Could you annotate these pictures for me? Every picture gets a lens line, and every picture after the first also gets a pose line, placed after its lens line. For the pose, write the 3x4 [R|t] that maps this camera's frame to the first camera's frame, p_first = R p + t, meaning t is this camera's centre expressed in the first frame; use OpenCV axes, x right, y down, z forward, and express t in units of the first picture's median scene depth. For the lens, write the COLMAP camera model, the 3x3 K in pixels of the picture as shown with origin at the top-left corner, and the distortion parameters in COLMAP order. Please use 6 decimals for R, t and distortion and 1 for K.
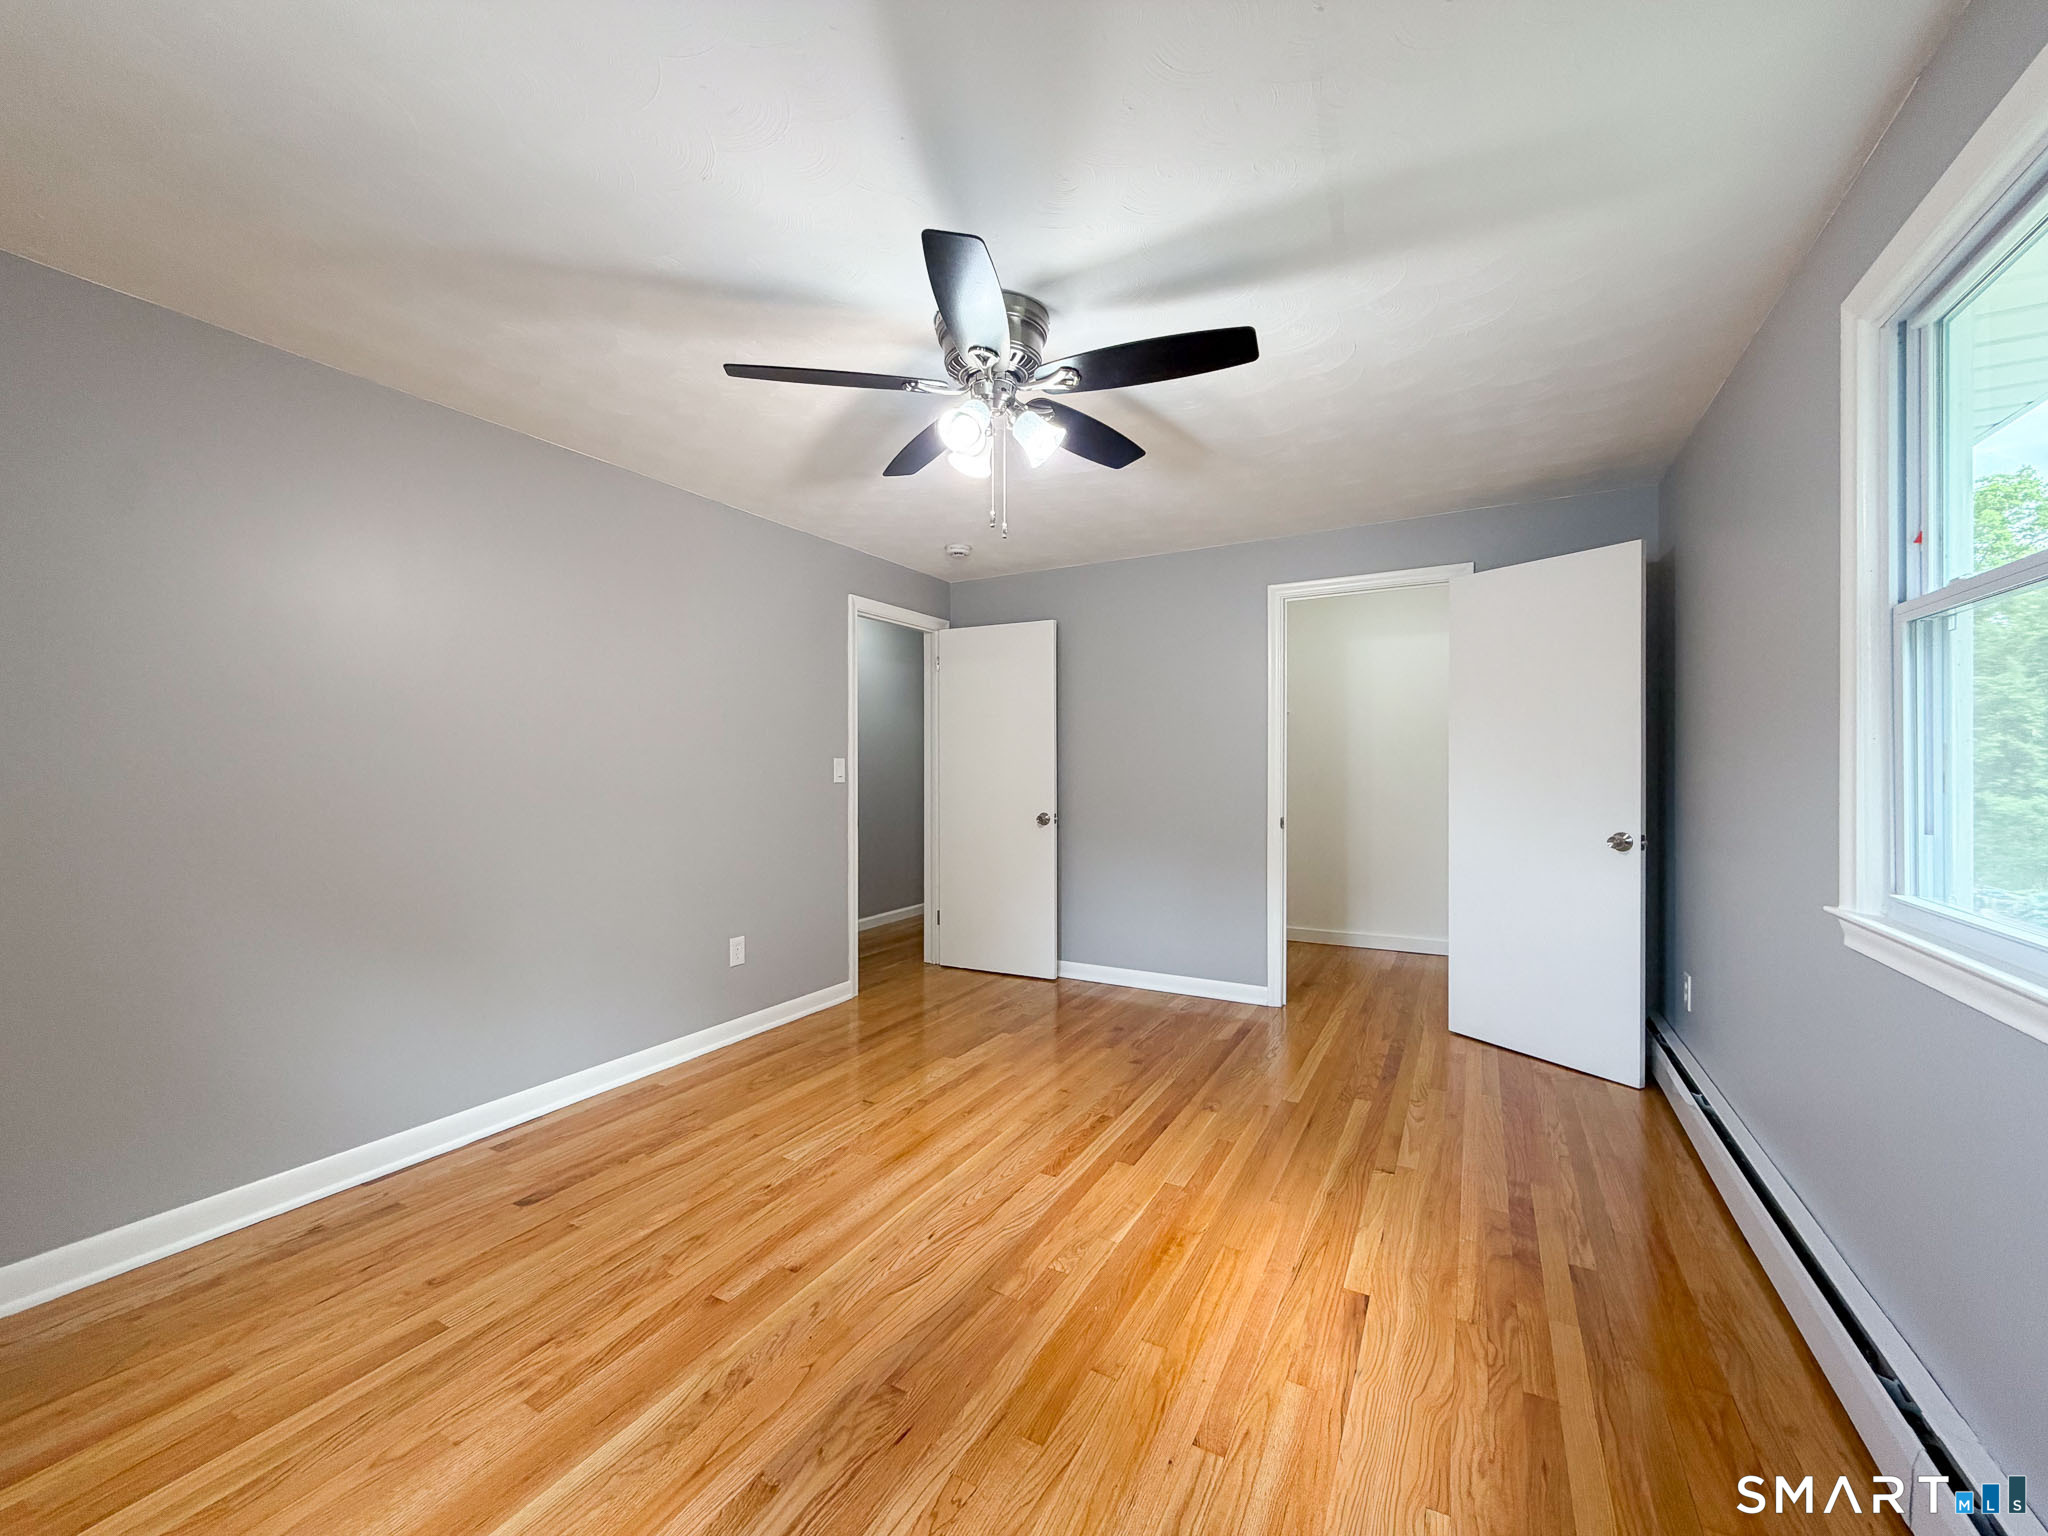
lens RADIAL K [[816.8, 0, 1014.9], [0, 816.8, 767.9], [0, 0, 1]] dist [0.000986, -0.000125]
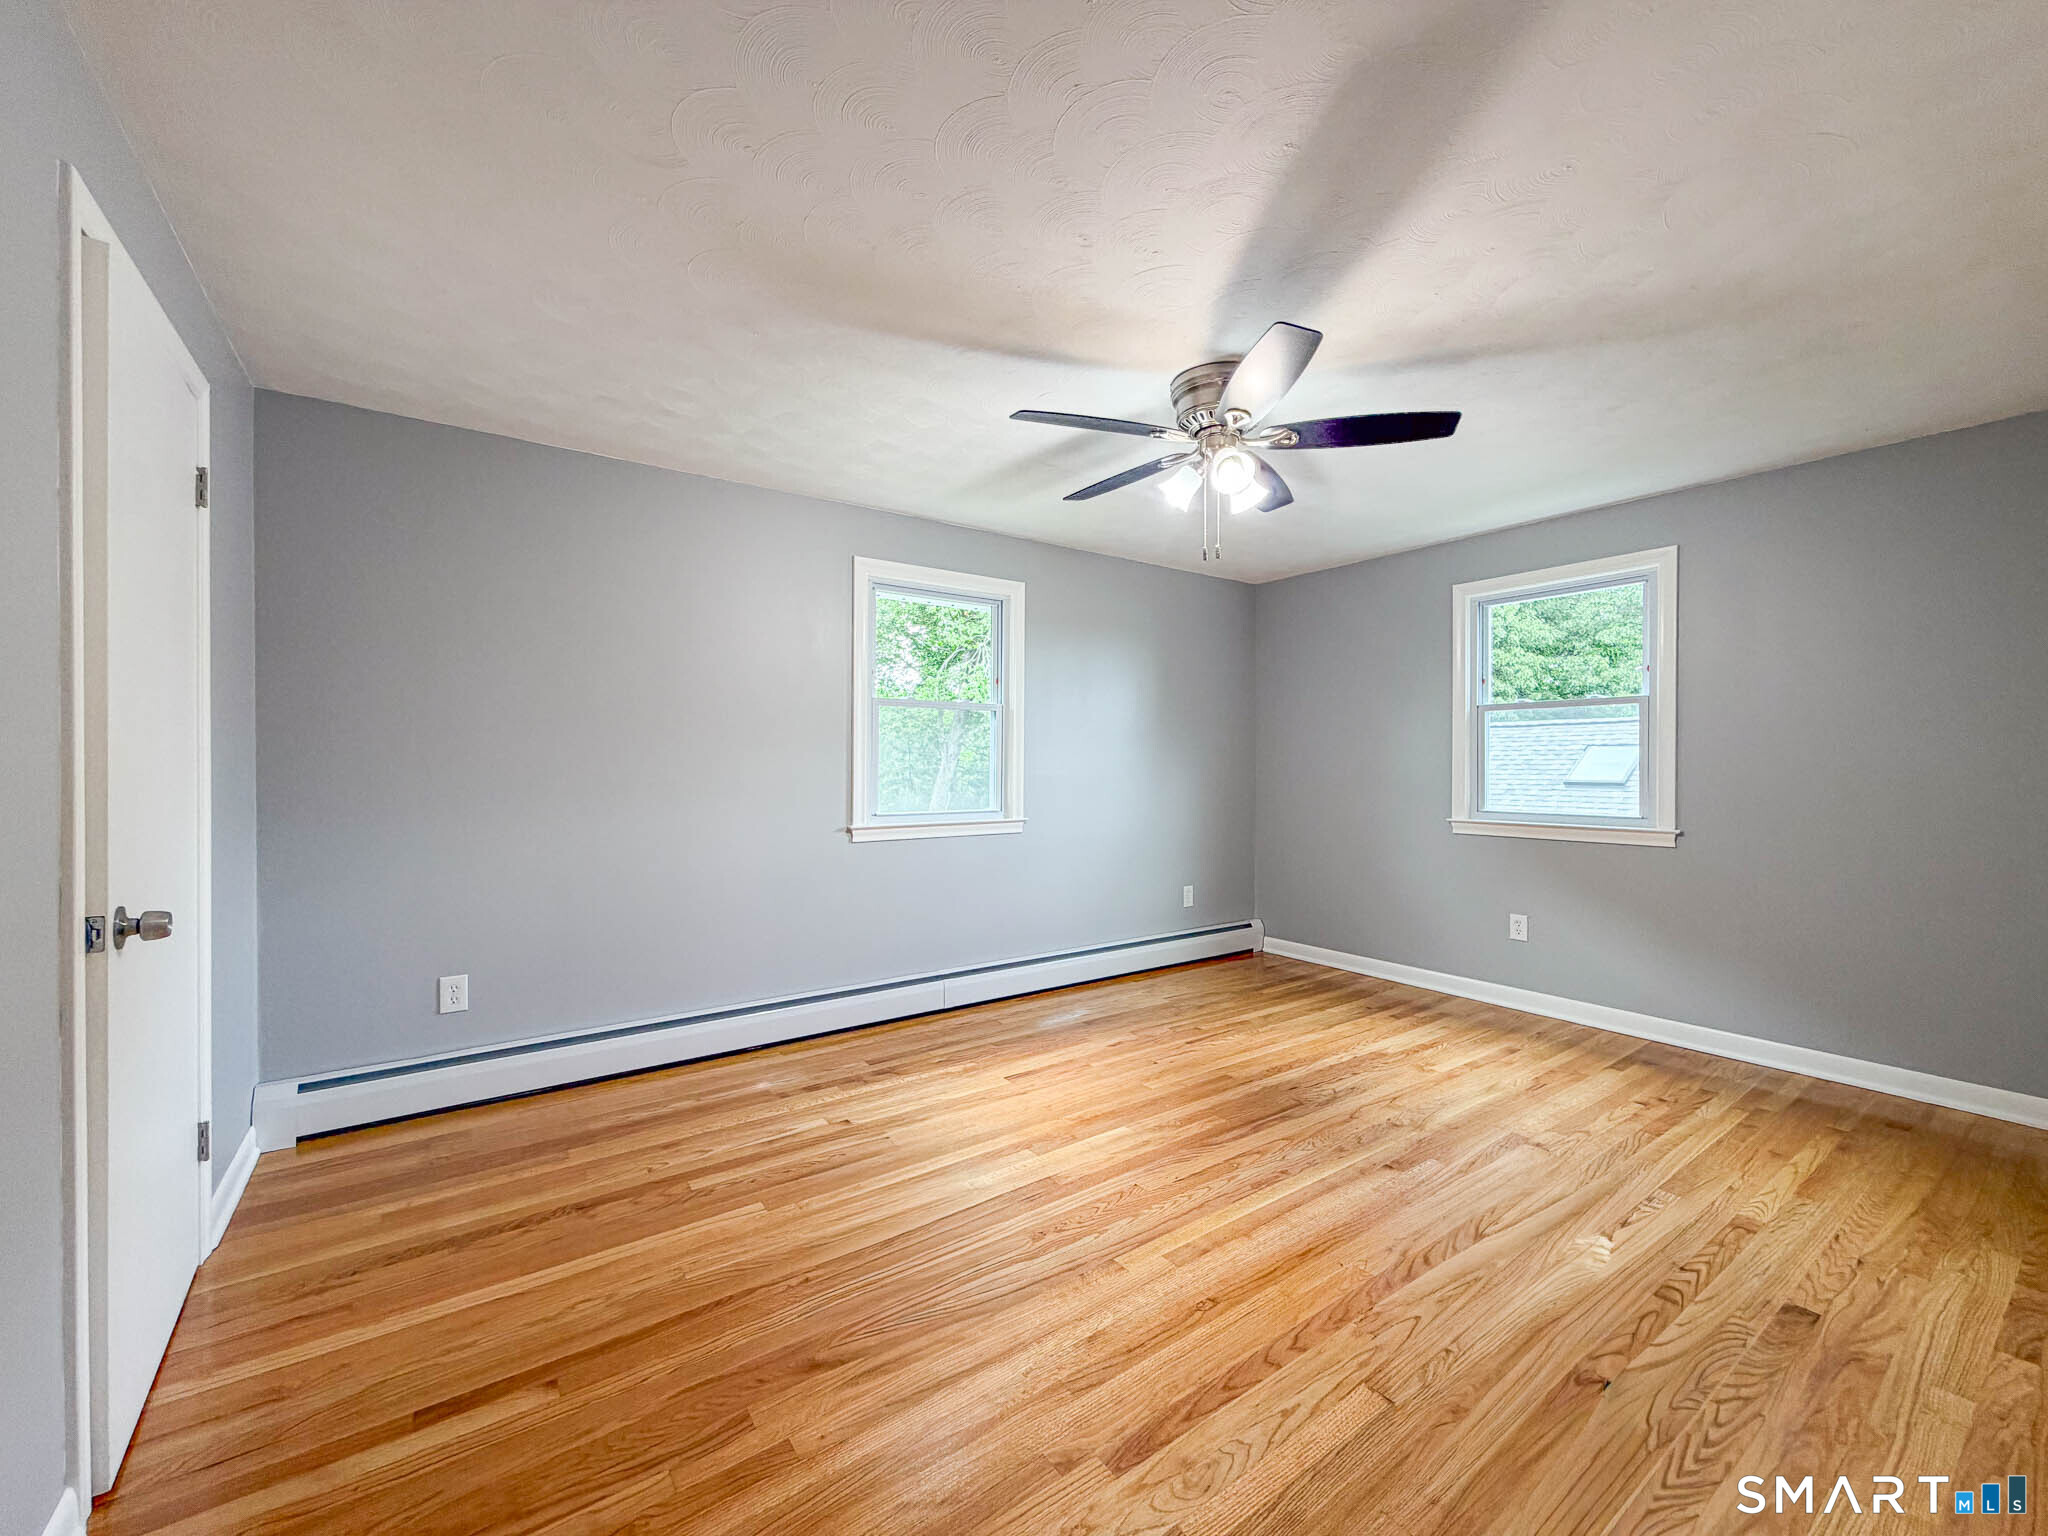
lens RADIAL K [[816.8, 0, 1014.9], [0, 816.8, 767.9], [0, 0, 1]] dist [0.000986, -0.000125]
pose [[-0.902907, -0.000694, 0.429836, -0.262680], [0.000761, 0.999995, 0.003213, 0.003266], [-0.429835, 0.003228, -0.902901, 2.147832]]
